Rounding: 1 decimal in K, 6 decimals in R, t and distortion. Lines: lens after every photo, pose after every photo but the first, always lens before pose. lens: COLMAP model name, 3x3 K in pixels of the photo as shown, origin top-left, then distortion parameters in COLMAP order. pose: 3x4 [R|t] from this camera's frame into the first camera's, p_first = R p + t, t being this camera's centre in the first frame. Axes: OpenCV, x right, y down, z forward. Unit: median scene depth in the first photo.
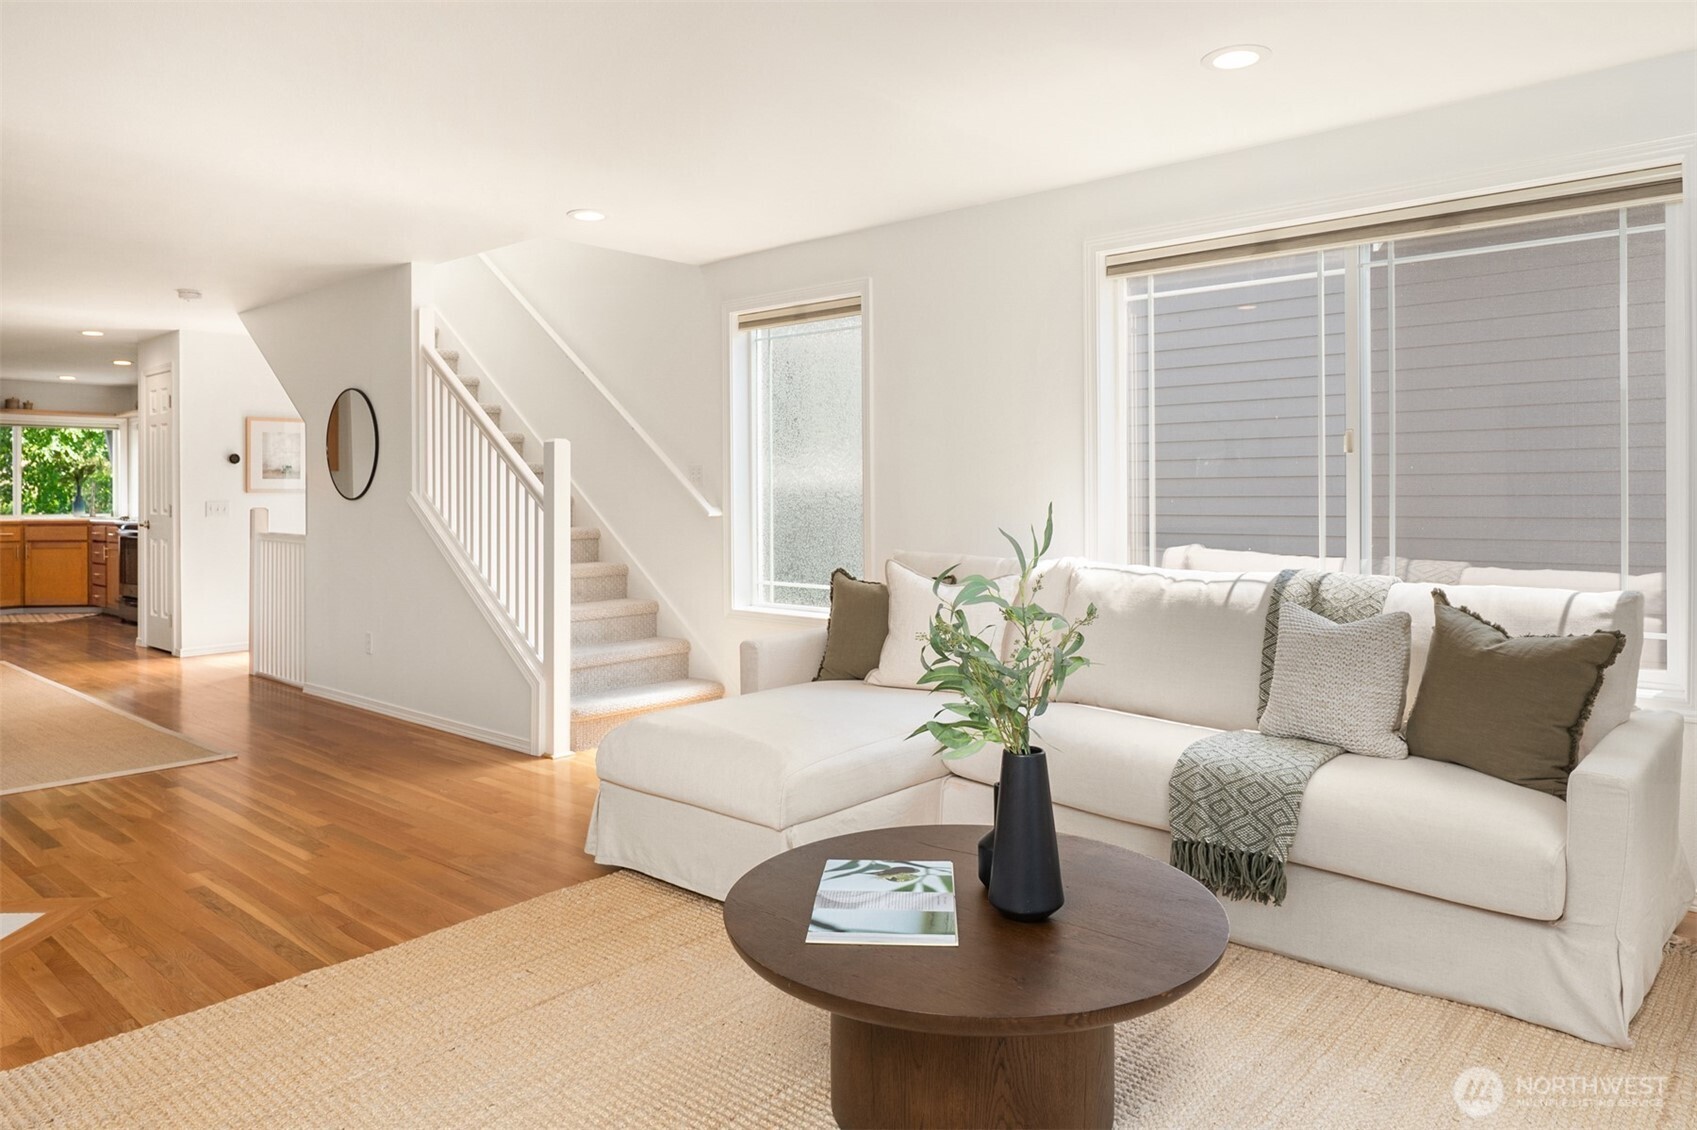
lens RADIAL K [[1130.7, 0, 841.9], [0, 1130.7, 501.5], [0, 0, 1]] dist [-0.000454, 0.001649]
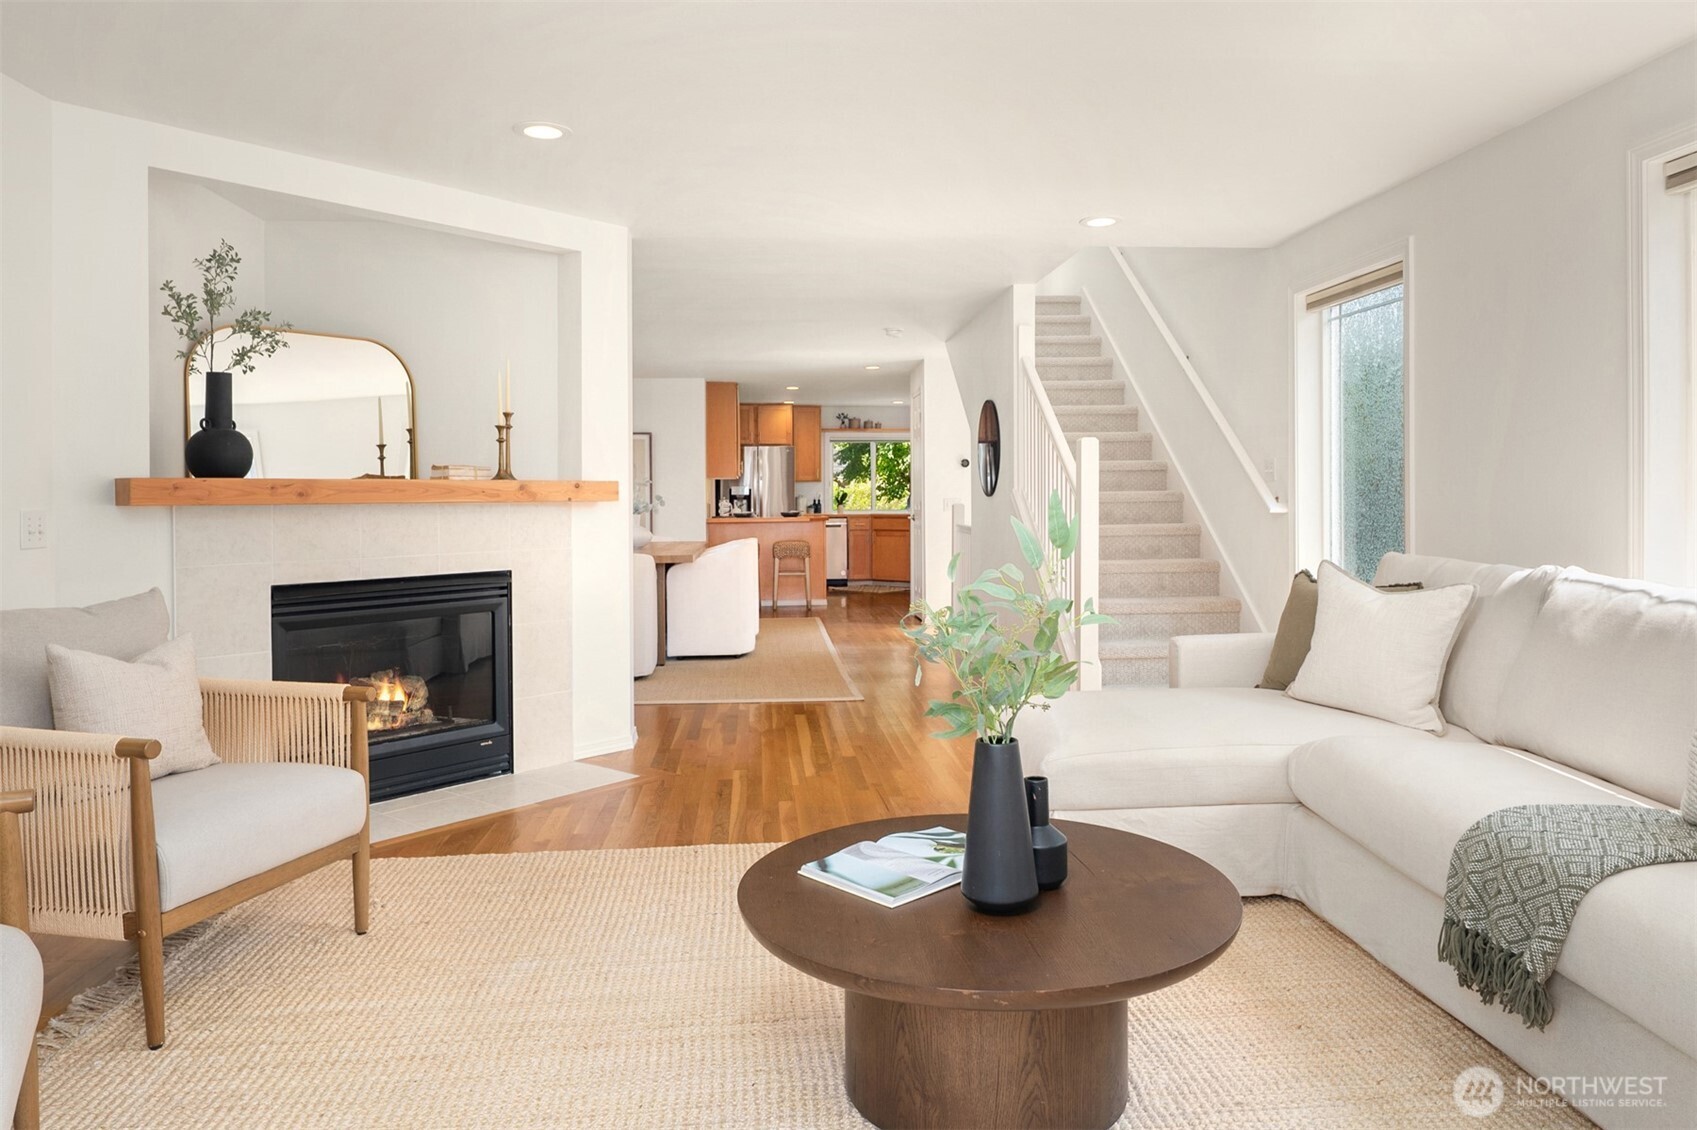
lens RADIAL K [[1124.0, 0, 849.1], [0, 1124.0, 527.9], [0, 0, 1]] dist [-0.000508, 0.000515]
pose [[0.724469, 0.017510, -0.689085, 0.497799], [-0.001512, 0.999715, 0.023814, 0.007060], [0.689306, -0.016210, 0.724289, 0.134428]]
